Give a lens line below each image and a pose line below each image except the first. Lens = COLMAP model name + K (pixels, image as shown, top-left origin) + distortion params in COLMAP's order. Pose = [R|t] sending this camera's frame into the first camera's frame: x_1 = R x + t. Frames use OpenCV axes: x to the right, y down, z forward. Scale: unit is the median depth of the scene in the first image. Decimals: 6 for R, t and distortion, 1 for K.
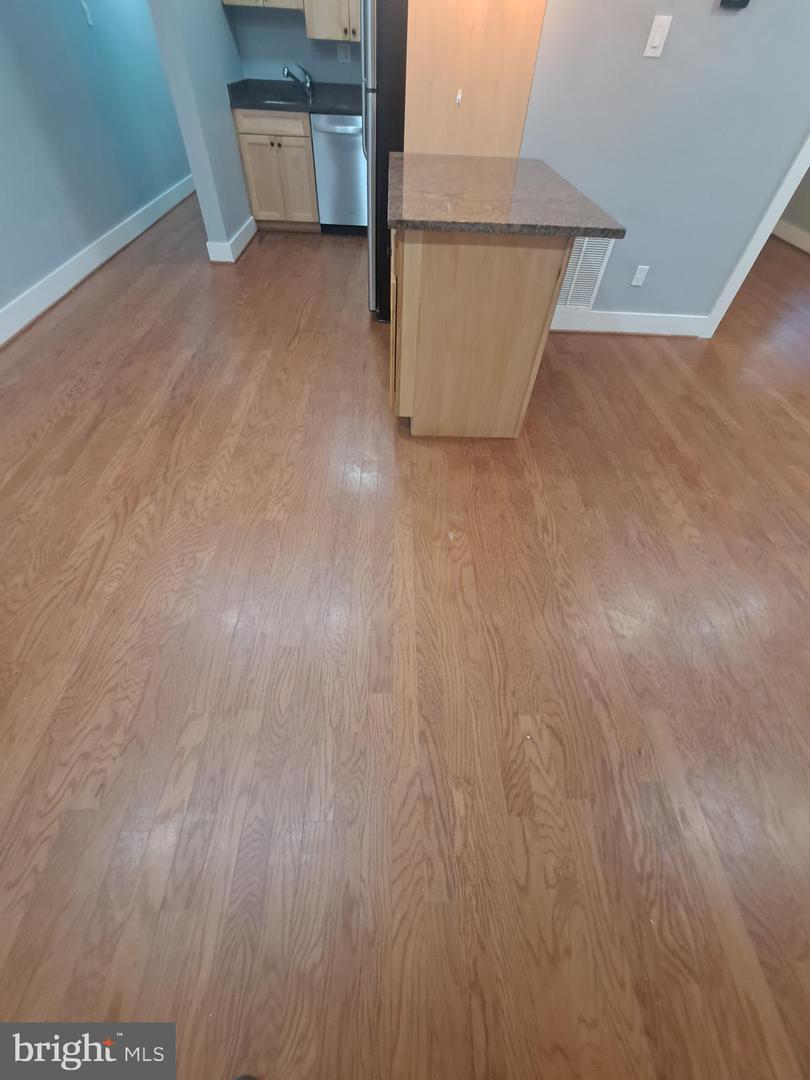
lens RADIAL K [[424.9, 0, 416.3], [0, 424.9, 538.8], [0, 0, 1]] dist [-0.017007, -0.000982]
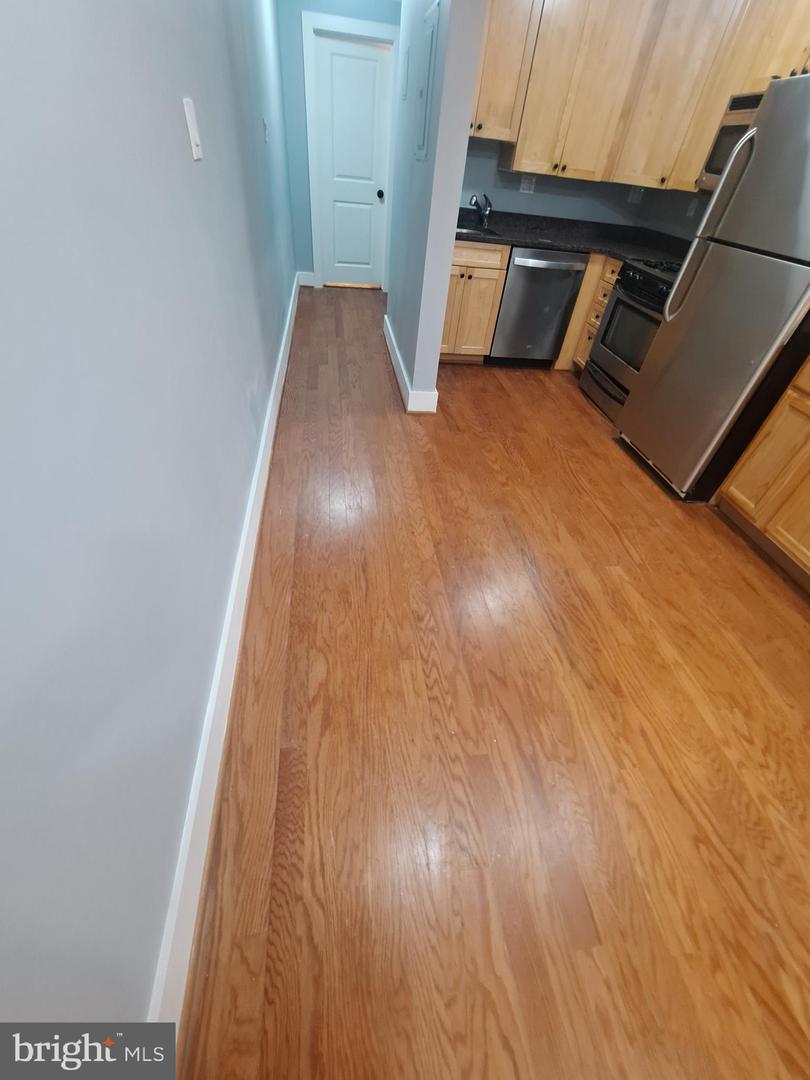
lens RADIAL K [[424.9, 0, 414.0], [0, 424.9, 537.0], [0, 0, 1]] dist [-0.017007, -0.000982]
pose [[0.991832, -0.048900, 0.117802, -0.985368], [0.063904, 0.989820, -0.127169, -0.537729], [-0.110384, 0.133658, 0.984861, 0.395404]]
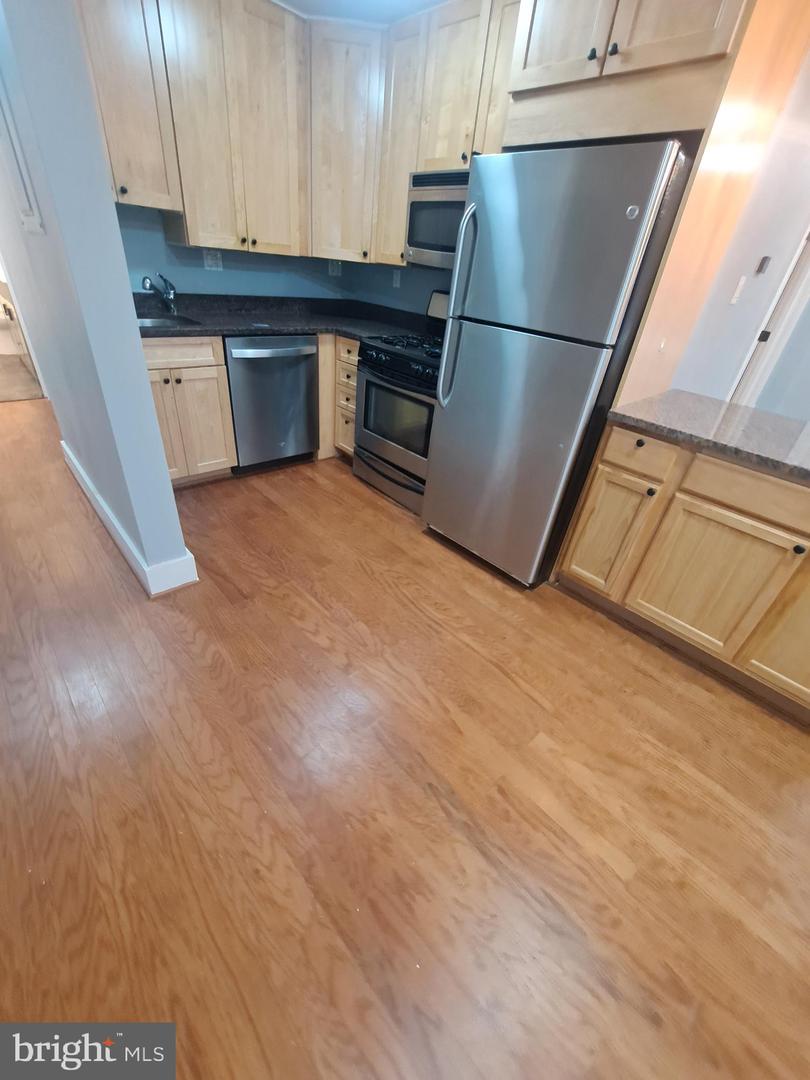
lens RADIAL K [[424.9, 0, 407.6], [0, 424.9, 538.5], [0, 0, 1]] dist [-0.017007, -0.000982]
pose [[0.742729, -0.339239, 0.577296, -0.896357], [0.470718, 0.877697, -0.089845, -0.888827], [-0.476212, 0.338474, 0.811577, 0.689769]]
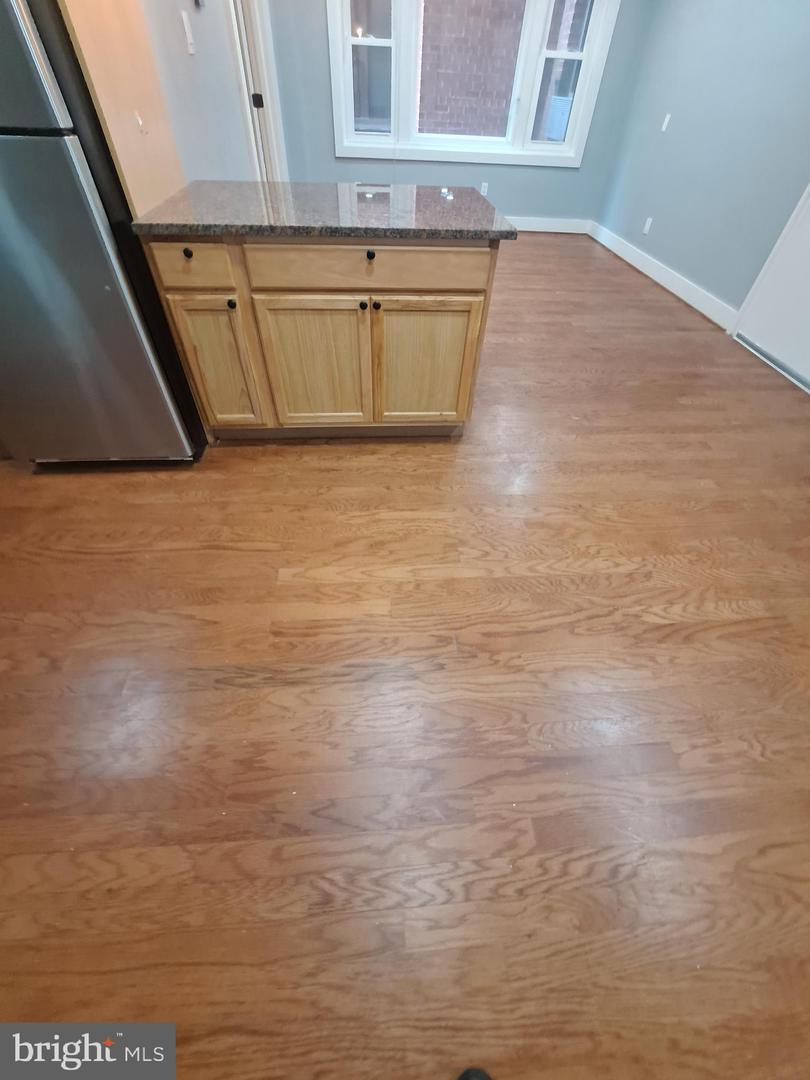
lens RADIAL K [[424.9, 0, 404.6], [0, 424.9, 537.2], [0, 0, 1]] dist [-0.017007, -0.000982]
pose [[-0.042326, -0.766390, 0.640979, -0.883895], [0.742844, 0.404883, 0.533153, -0.824456], [-0.668125, 0.498714, 0.552172, 0.671827]]
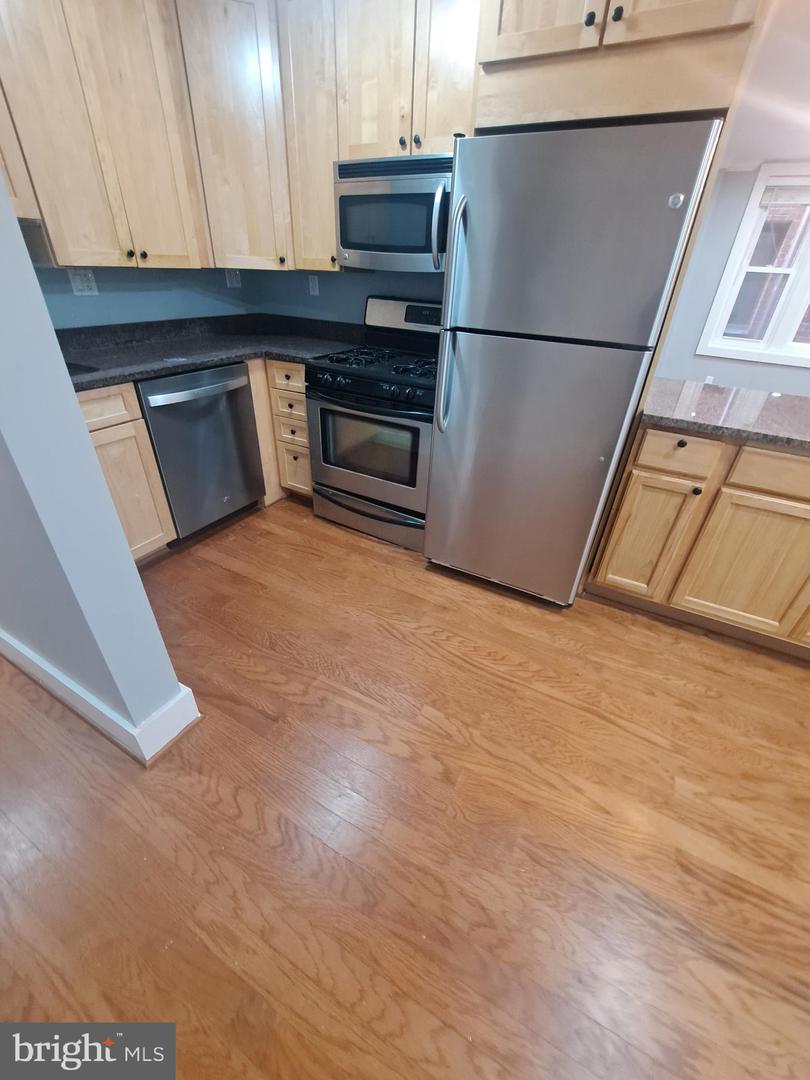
lens RADIAL K [[424.9, 0, 408.7], [0, 424.9, 539.2], [0, 0, 1]] dist [-0.017007, -0.000982]
pose [[0.495725, -0.483017, 0.721769, -0.922744], [0.655444, 0.753314, 0.053955, -1.138970], [-0.569781, 0.446332, 0.690027, 0.894921]]
